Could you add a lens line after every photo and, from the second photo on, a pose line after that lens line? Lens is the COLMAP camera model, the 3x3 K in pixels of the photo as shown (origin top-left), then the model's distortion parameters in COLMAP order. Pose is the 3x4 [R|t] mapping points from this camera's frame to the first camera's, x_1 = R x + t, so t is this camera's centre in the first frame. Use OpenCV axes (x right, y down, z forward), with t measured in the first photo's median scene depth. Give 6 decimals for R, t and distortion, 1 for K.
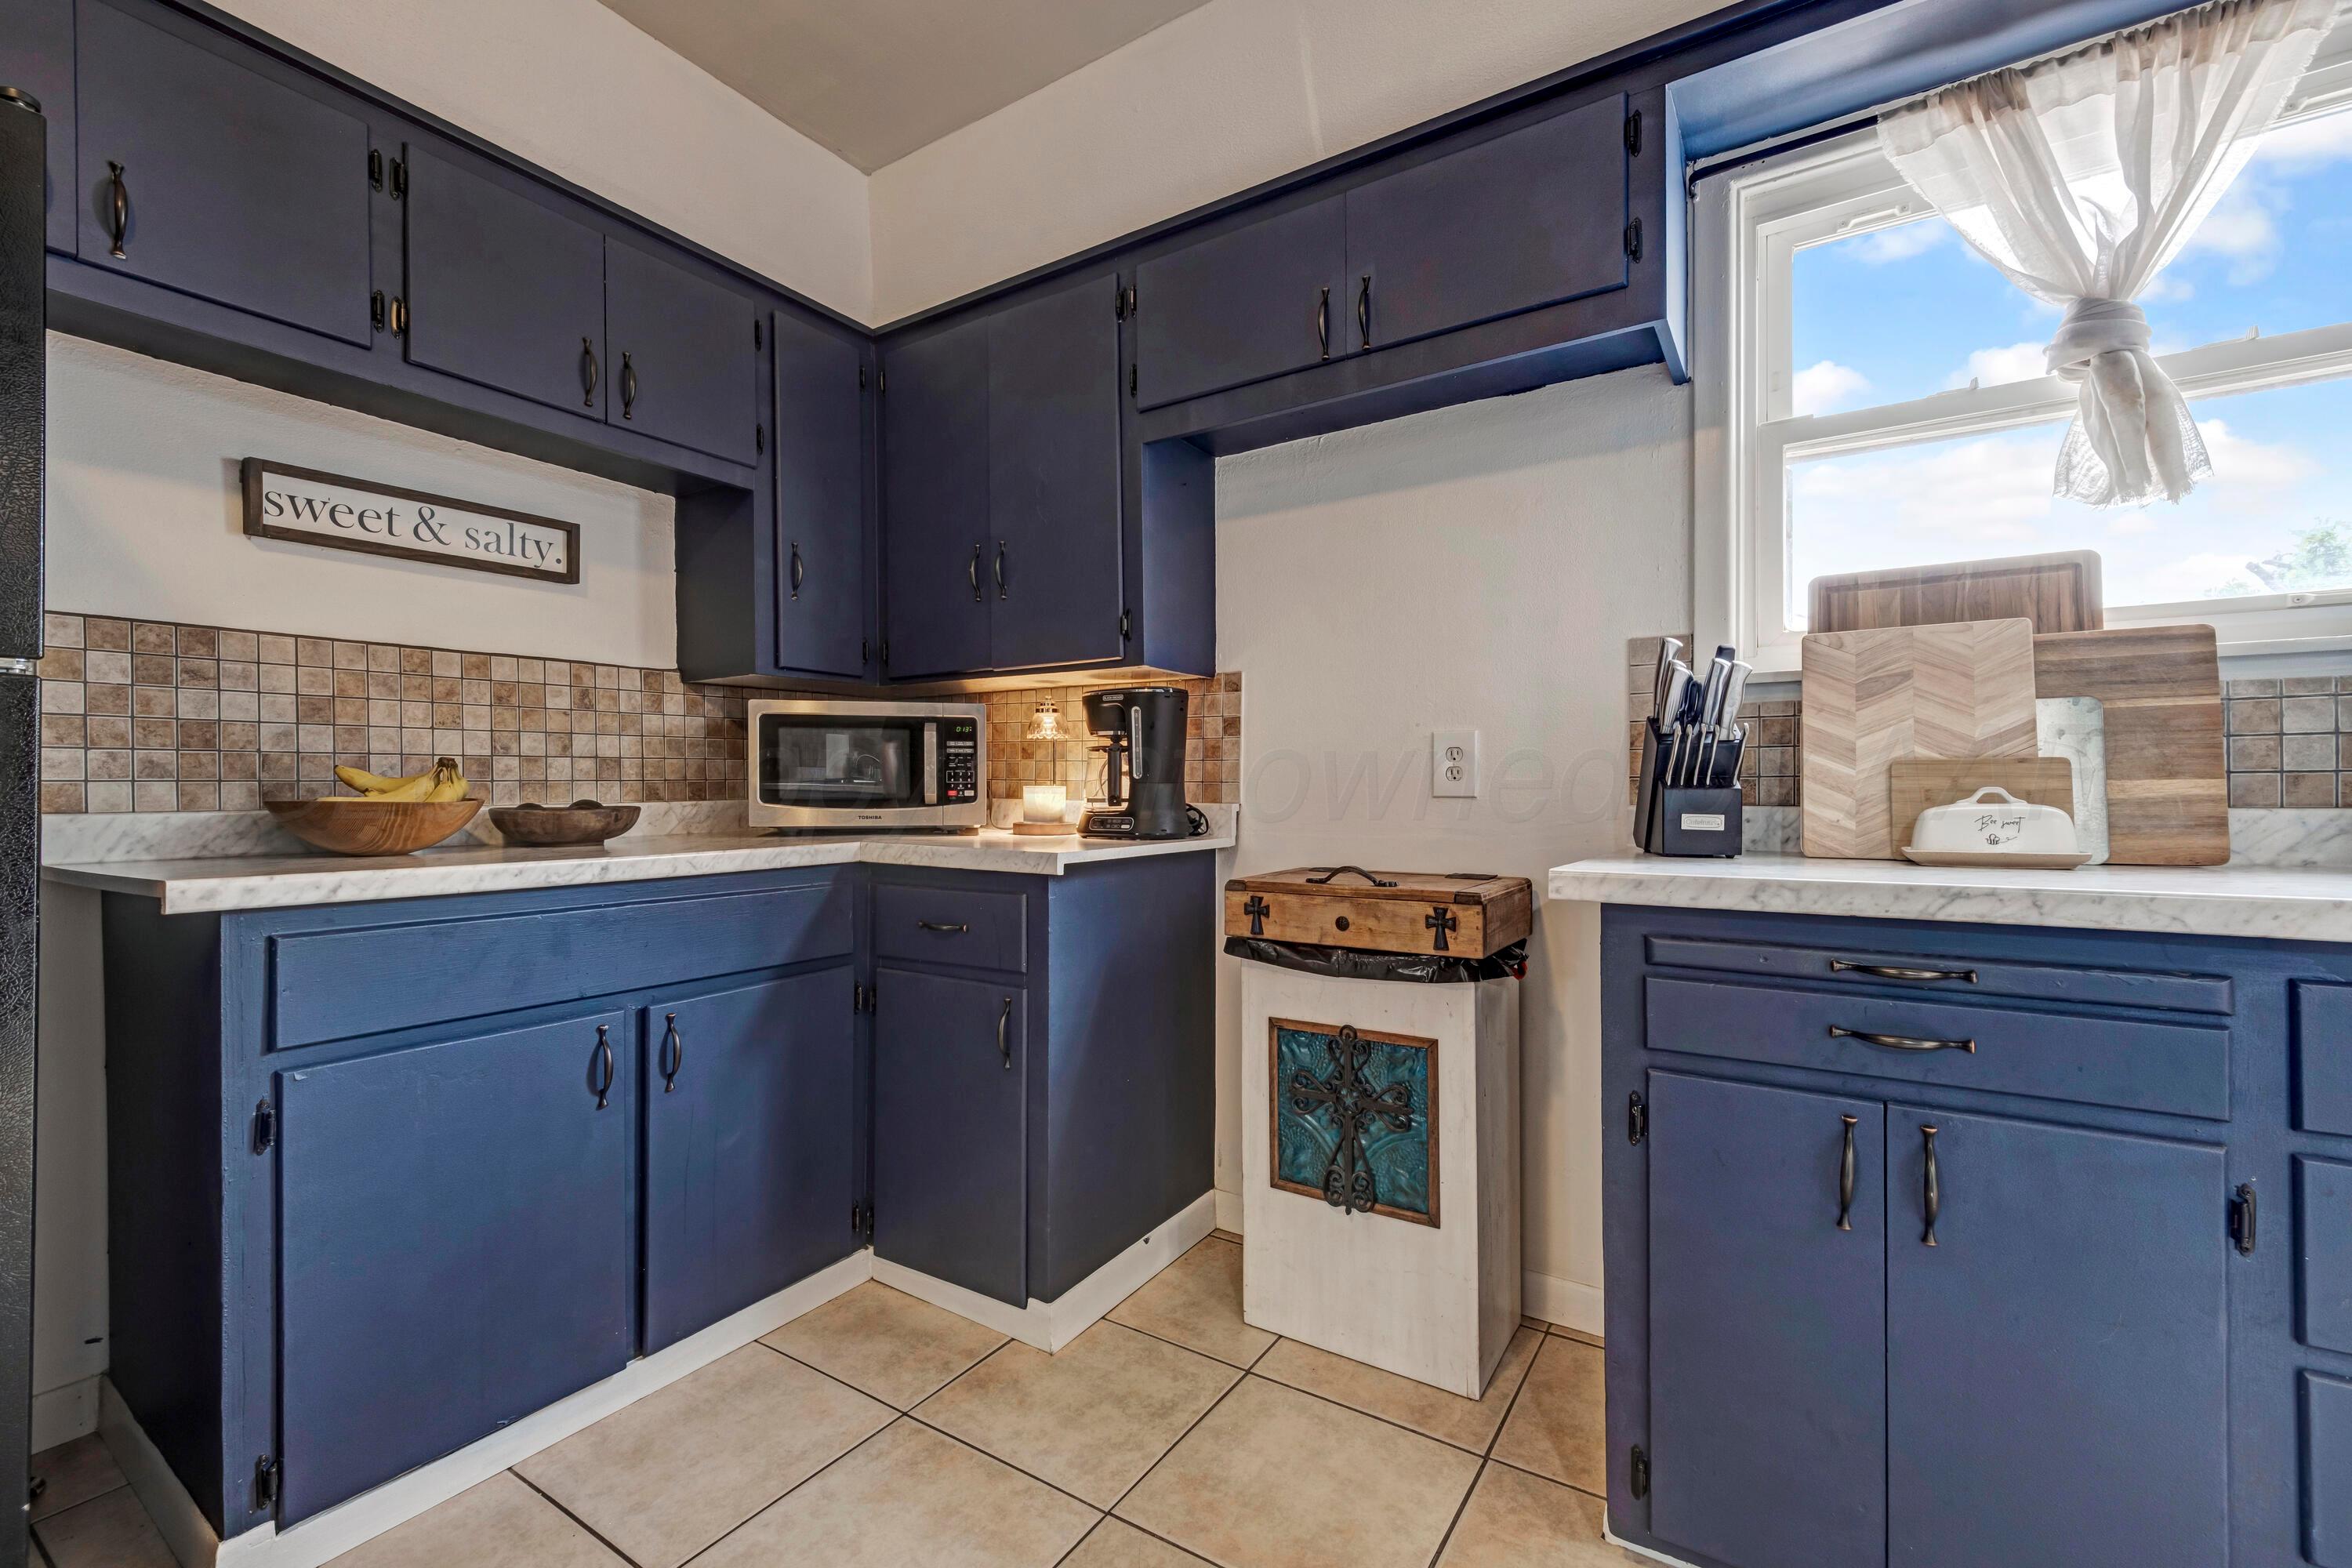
lens RADIAL K [[997.3, 0, 1169.4], [0, 997.3, 789.3], [0, 0, 1]] dist [0.017520, -0.004707]
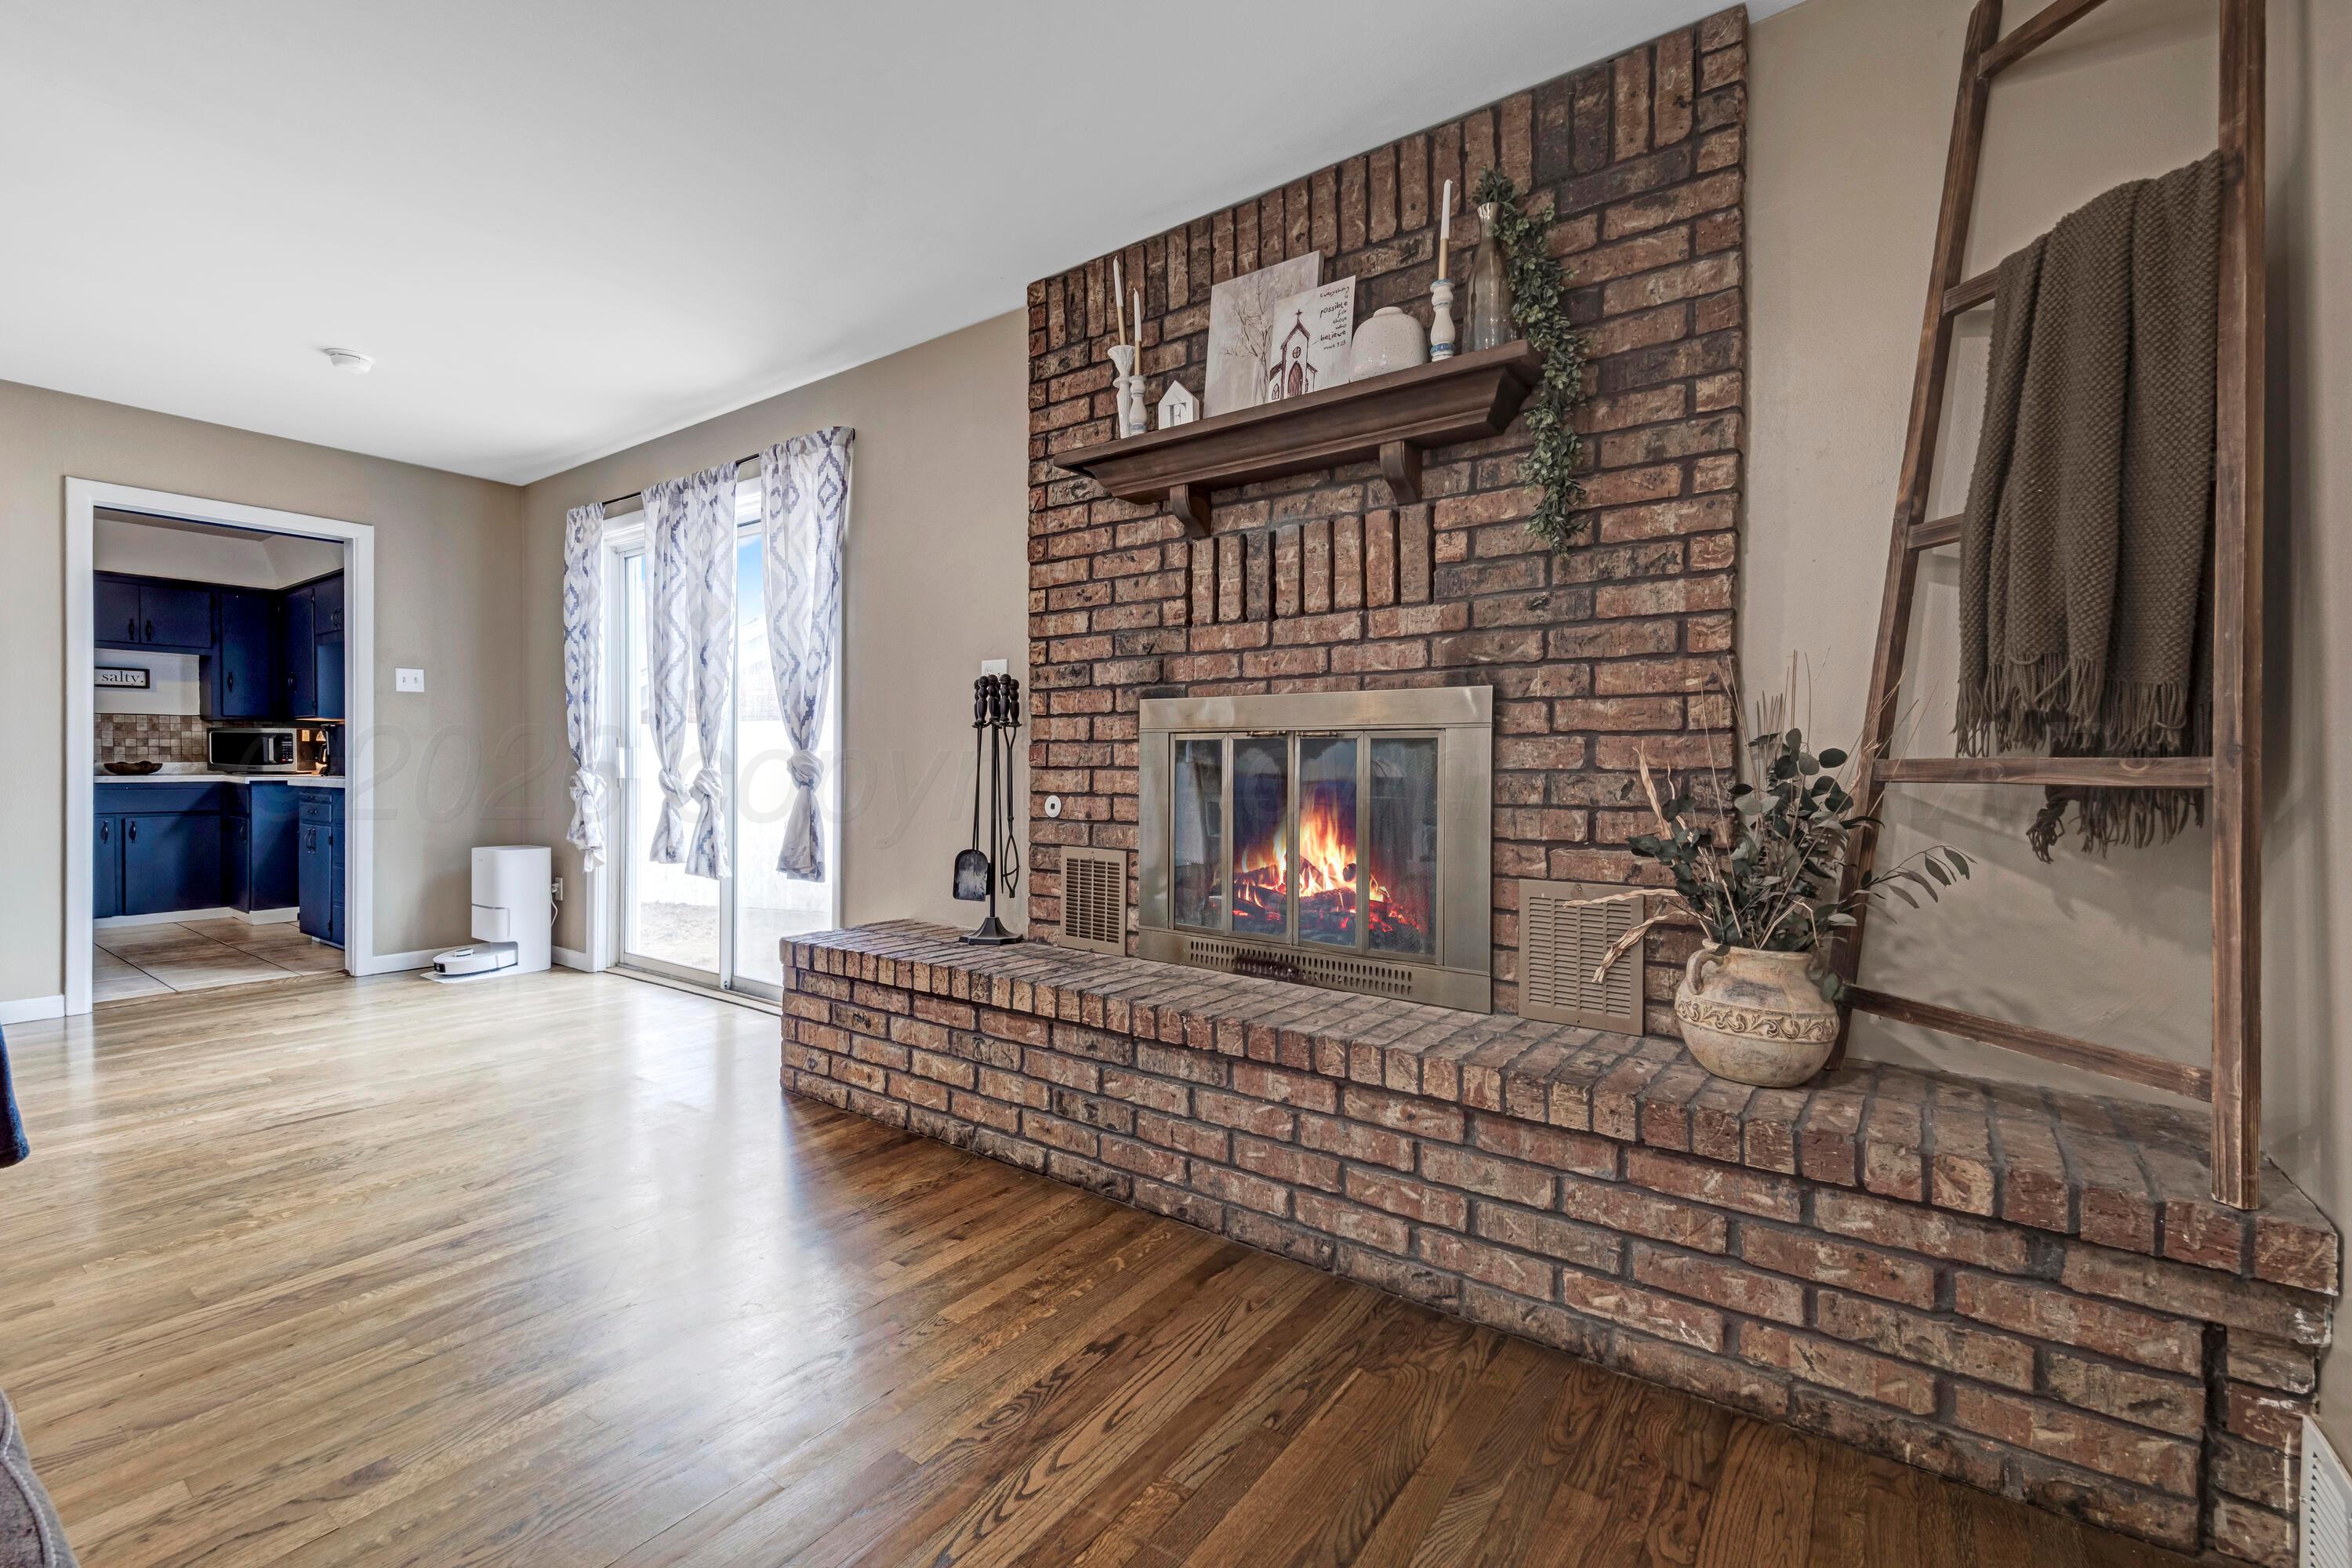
lens RADIAL K [[997.3, 0, 1165.2], [0, 997.3, 770.3], [0, 0, 1]] dist [0.017520, -0.004707]
pose [[0.998115, 0.006460, -0.061031, 2.754832], [-0.005959, 0.999947, 0.008393, -0.005605], [0.061082, -0.008013, 0.998101, -1.920334]]
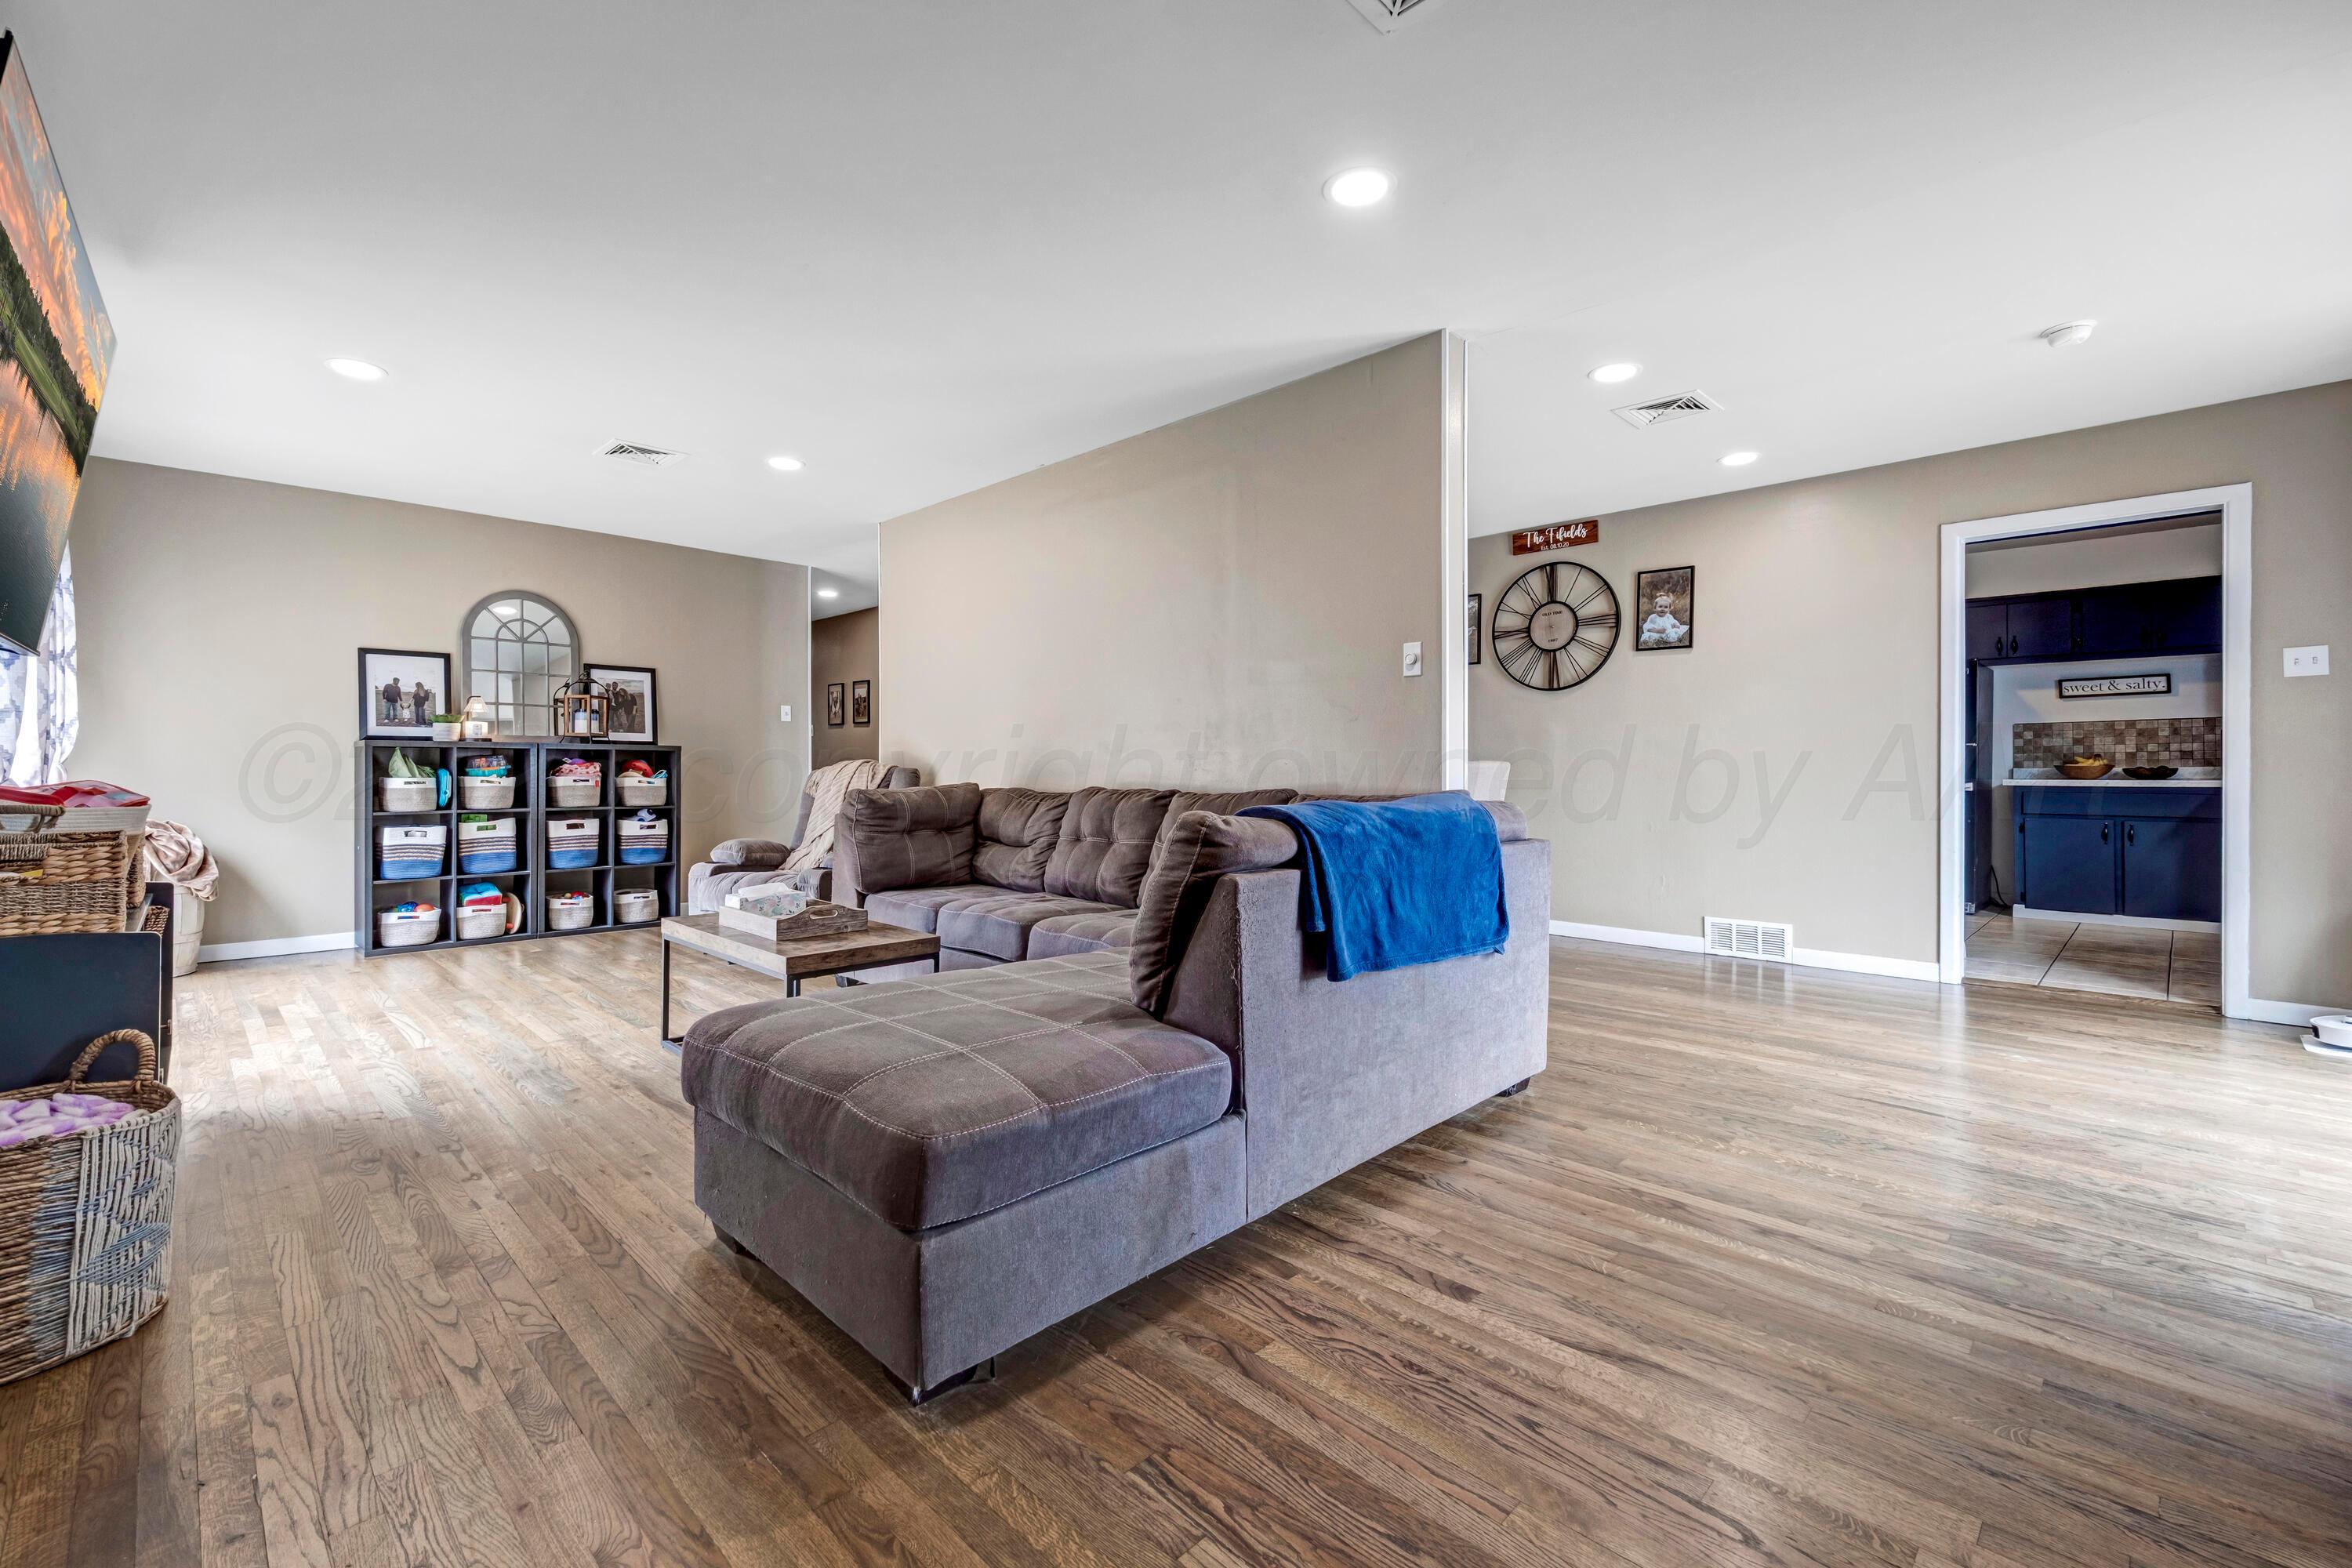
lens RADIAL K [[997.3, 0, 1167.5], [0, 997.3, 768.9], [0, 0, 1]] dist [0.017520, -0.004707]
pose [[-0.215407, 0.003976, -0.976516, 3.134405], [0.004144, 0.999986, 0.003157, -0.001535], [0.976516, -0.003366, -0.215420, -1.330852]]
